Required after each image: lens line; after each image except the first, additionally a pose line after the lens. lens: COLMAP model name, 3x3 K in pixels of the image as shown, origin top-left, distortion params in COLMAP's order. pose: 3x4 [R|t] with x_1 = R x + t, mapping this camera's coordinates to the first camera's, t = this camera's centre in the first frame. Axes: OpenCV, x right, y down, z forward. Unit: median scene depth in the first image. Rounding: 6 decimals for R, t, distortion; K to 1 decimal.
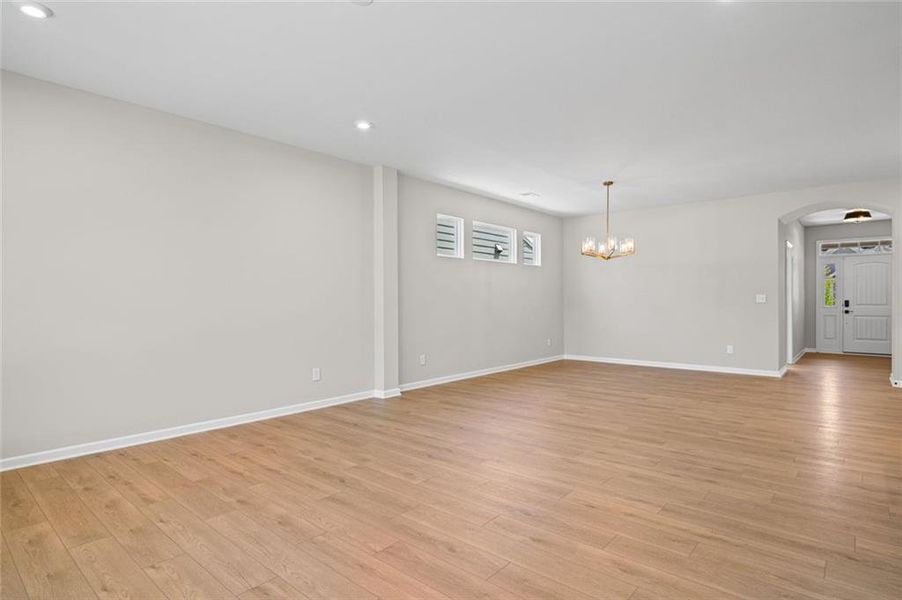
lens RADIAL K [[479.1, 0, 460.9], [0, 479.1, 298.6], [0, 0, 1]] dist [-0.003950, -0.000206]
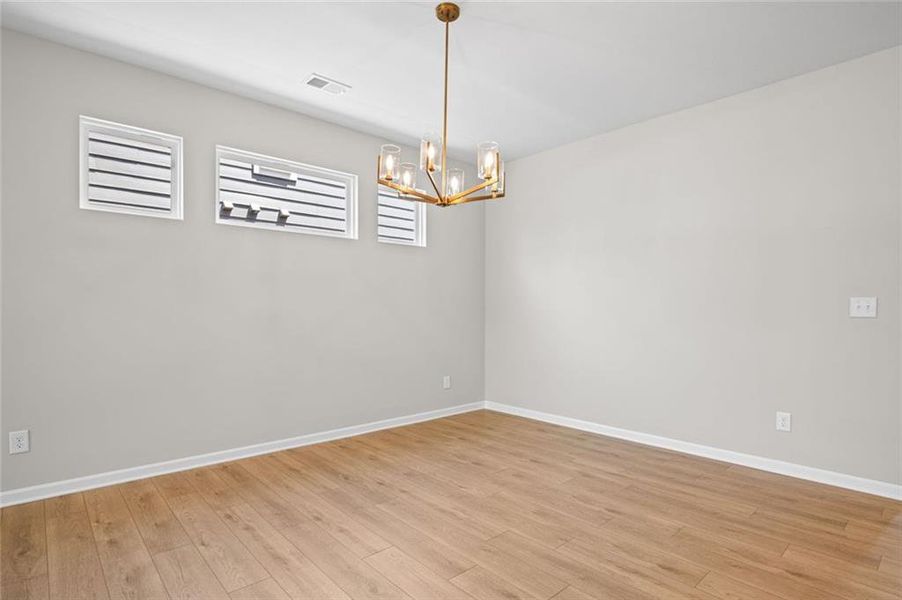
lens RADIAL K [[470.0, 0, 456.8], [0, 470.0, 308.3], [0, 0, 1]] dist [-0.011619, 0.000716]
pose [[0.991604, 0.006156, -0.129168, 0.644563], [-0.005400, 0.999966, 0.006196, 0.000784], [0.129202, -0.005447, 0.991603, 1.080898]]
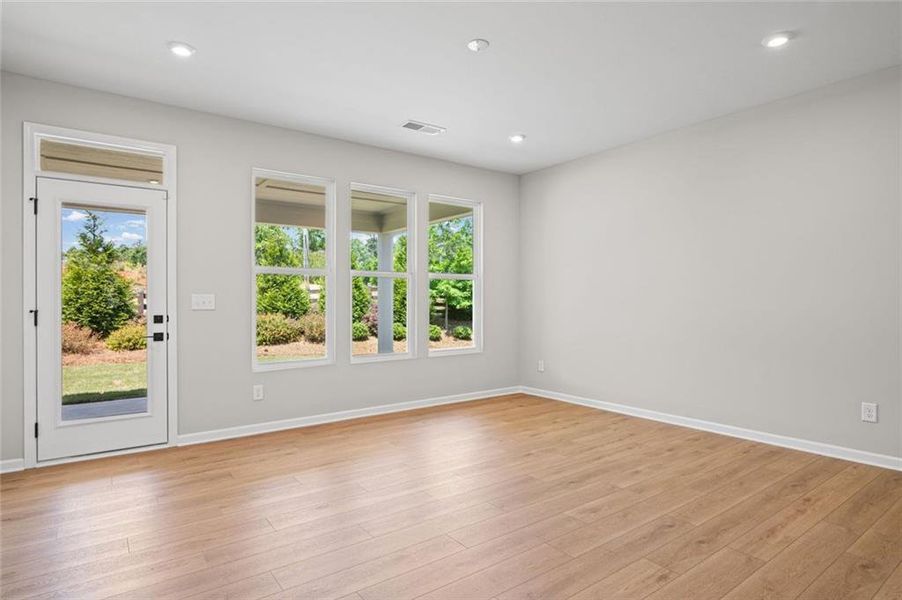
lens RADIAL K [[492.9, 0, 452.3], [0, 492.9, 297.7], [0, 0, 1]] dist [-0.010468, -0.000720]
pose [[-0.234463, -0.002546, -0.972122, 0.669317], [0.007173, 0.999965, -0.004349, 0.000166], [0.972099, -0.007993, -0.234436, 0.830518]]
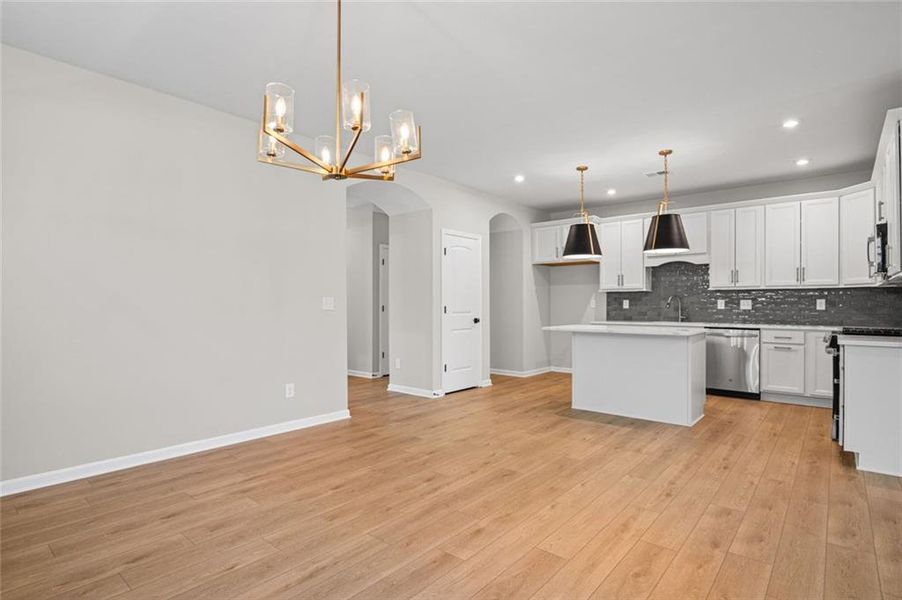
lens RADIAL K [[460.6, 0, 455.6], [0, 460.6, 294.0], [0, 0, 1]] dist [-0.003965, -0.001138]
pose [[-0.002047, 0.026031, 0.999659, -0.002702], [-0.004364, 0.999651, -0.026040, 0.004911], [-0.999988, -0.004415, -0.001933, 1.623774]]
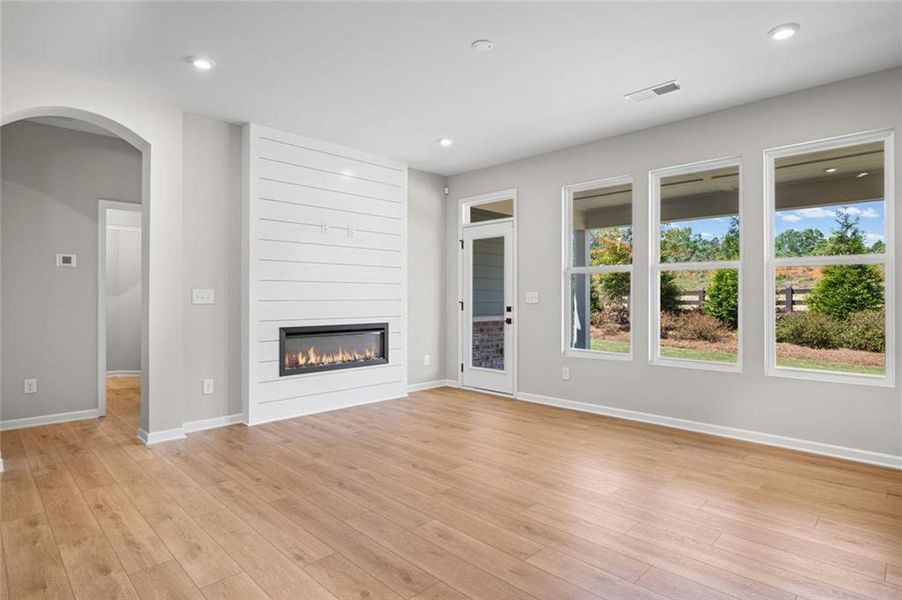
lens RADIAL K [[476.5, 0, 455.9], [0, 476.5, 296.4], [0, 0, 1]] dist [-0.013501, -0.000410]
pose [[-0.997086, 0.001429, 0.076272, -0.157245], [0.001104, 0.999990, -0.004298, 0.003270], [-0.076277, -0.004201, -0.997078, 1.485452]]
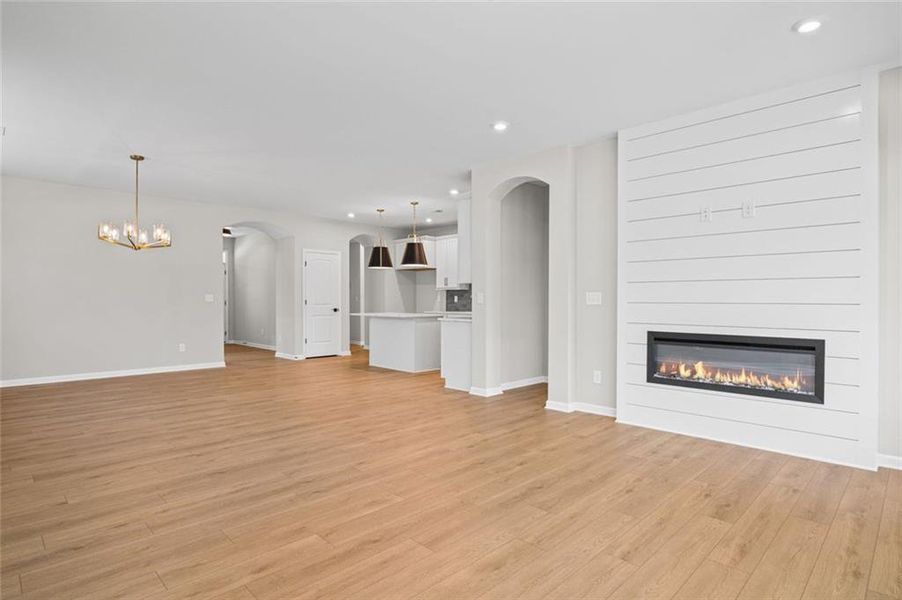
lens RADIAL K [[470.0, 0, 456.8], [0, 470.0, 308.3], [0, 0, 1]] dist [-0.011619, 0.000716]
pose [[0.077882, -0.015150, 0.996847, -0.796114], [-0.005571, 0.999862, 0.015631, 0.005463], [-0.996947, -0.006771, 0.077787, 0.679688]]
